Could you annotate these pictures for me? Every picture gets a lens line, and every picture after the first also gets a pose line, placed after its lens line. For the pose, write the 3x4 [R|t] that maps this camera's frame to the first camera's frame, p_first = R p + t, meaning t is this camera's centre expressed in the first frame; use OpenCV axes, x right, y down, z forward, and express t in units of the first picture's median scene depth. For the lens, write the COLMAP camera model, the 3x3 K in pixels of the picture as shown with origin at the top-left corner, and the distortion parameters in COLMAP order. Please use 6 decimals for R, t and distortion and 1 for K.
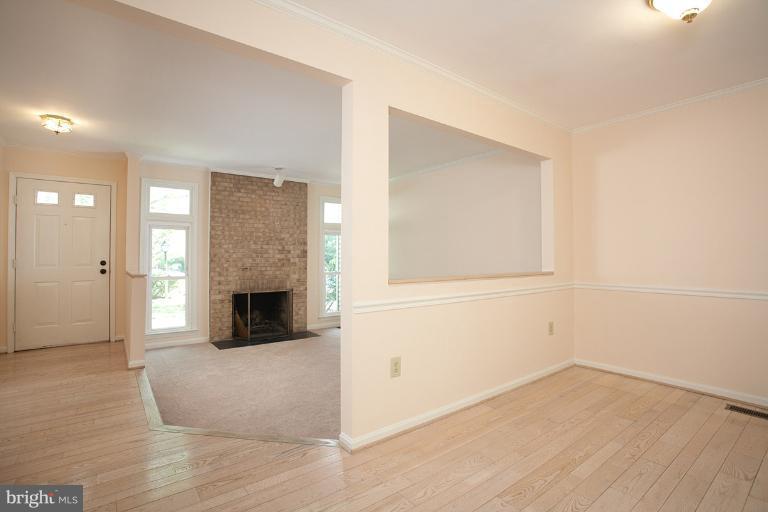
lens RADIAL K [[361.2, 0, 385.5], [0, 361.2, 256.0], [0, 0, 1]] dist [-0.025038, 0.003481]
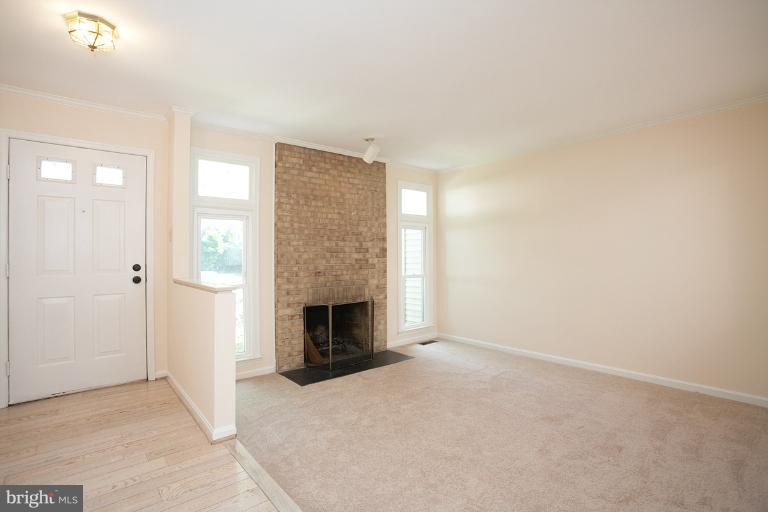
lens RADIAL K [[361.2, 0, 382.8], [0, 361.2, 257.0], [0, 0, 1]] dist [-0.025038, 0.003481]
pose [[0.998712, -0.008560, 0.050012, -0.299898], [0.008343, 0.999955, 0.004561, -0.000161], [-0.050049, -0.004138, 0.998738, 0.242722]]
